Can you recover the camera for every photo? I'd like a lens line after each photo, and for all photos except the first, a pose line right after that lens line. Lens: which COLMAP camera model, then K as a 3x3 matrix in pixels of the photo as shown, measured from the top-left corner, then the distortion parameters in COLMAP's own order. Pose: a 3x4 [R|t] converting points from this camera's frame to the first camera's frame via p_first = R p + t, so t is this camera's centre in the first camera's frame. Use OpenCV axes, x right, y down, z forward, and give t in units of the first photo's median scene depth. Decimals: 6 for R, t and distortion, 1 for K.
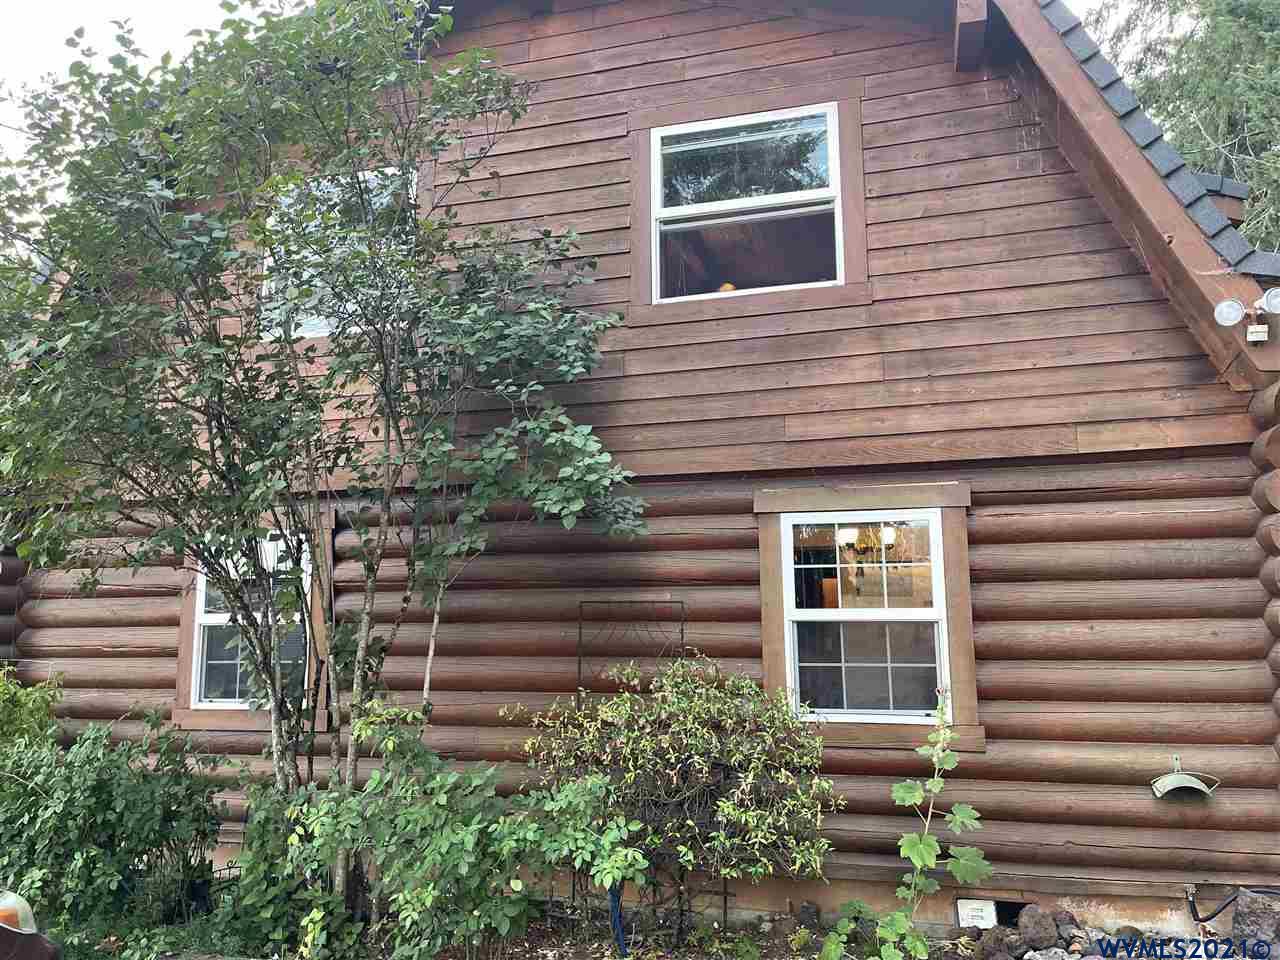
lens RADIAL K [[961.3, 0, 637.2], [0, 961.3, 482.3], [0, 0, 1]] dist [0.104381, -0.140366]
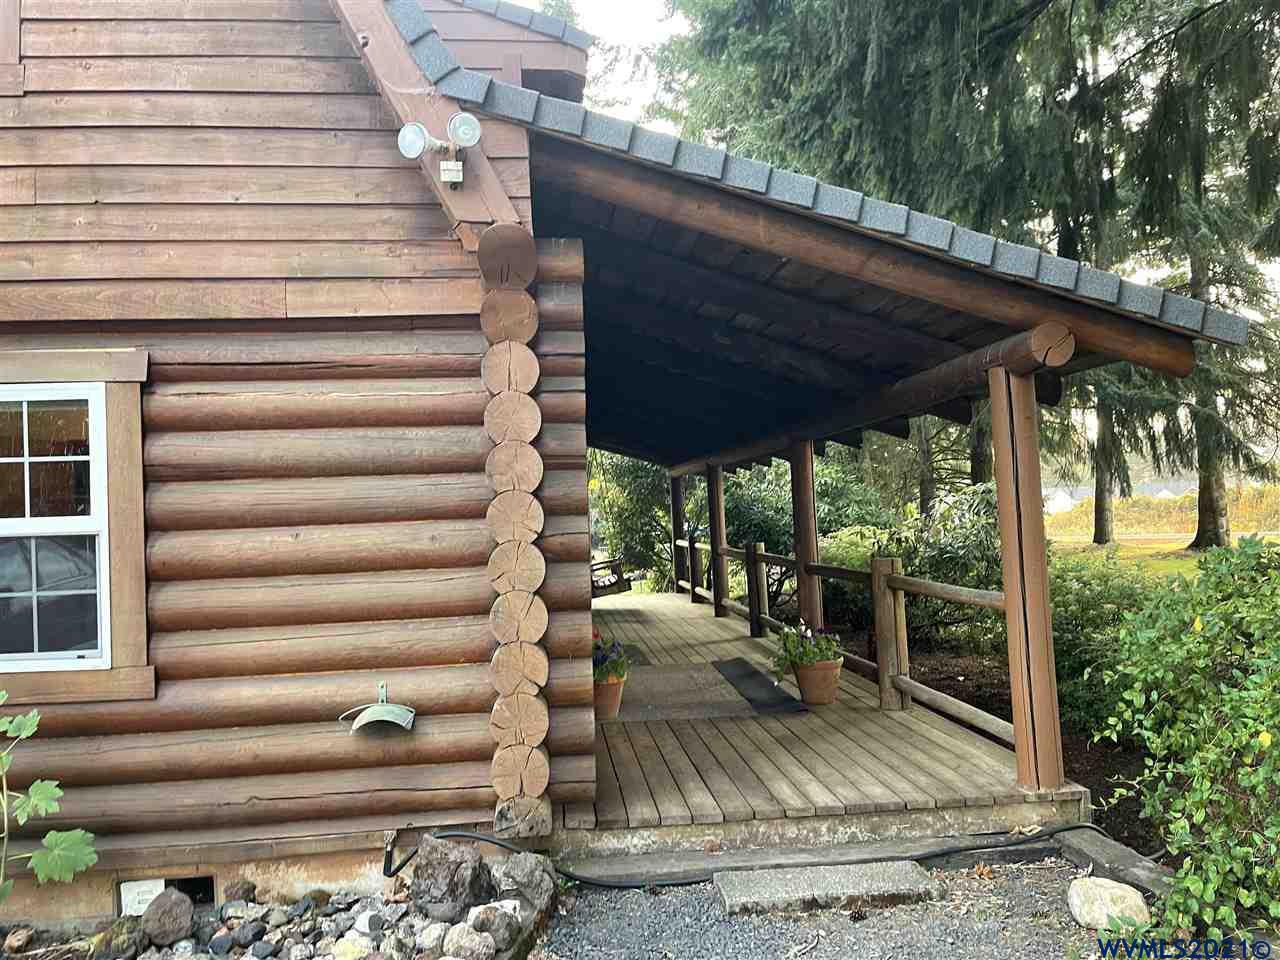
lens RADIAL K [[961.3, 0, 637.2], [0, 961.3, 482.3], [0, 0, 1]] dist [0.104381, -0.140366]
pose [[0.932475, -0.013099, 0.360996, 0.431444], [-0.024912, 0.994631, 0.100439, 0.016739], [-0.360374, -0.102650, 0.927143, 0.153800]]
